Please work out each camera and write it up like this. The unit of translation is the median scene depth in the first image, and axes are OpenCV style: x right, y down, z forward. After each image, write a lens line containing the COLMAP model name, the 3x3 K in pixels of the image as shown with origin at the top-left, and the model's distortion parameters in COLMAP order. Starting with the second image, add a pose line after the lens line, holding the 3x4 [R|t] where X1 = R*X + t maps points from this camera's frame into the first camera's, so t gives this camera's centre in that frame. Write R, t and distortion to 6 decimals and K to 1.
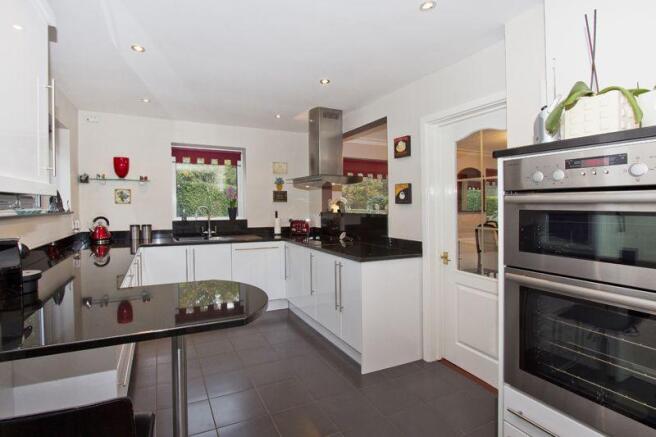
lens RADIAL K [[327.3, 0, 324.3], [0, 327.3, 208.4], [0, 0, 1]] dist [-0.000027, 0.000041]
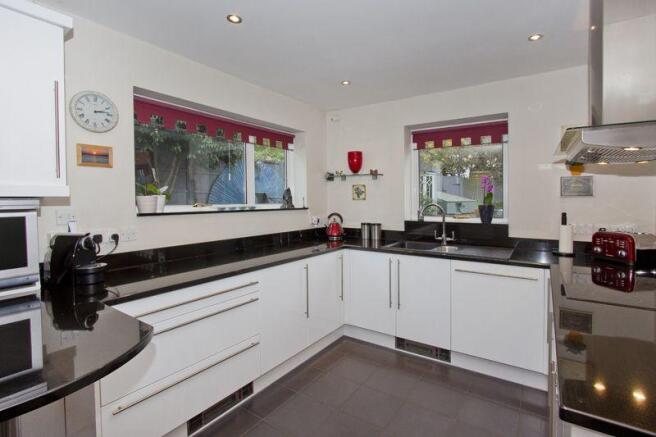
lens RADIAL K [[327.3, 0, 324.3], [0, 327.3, 208.4], [0, 0, 1]] dist [-0.000027, 0.000041]
pose [[0.497594, 0.023996, -0.867078, 0.164071], [-0.004170, 0.999672, 0.025273, -0.013737], [0.867400, -0.008960, 0.497531, 0.431314]]
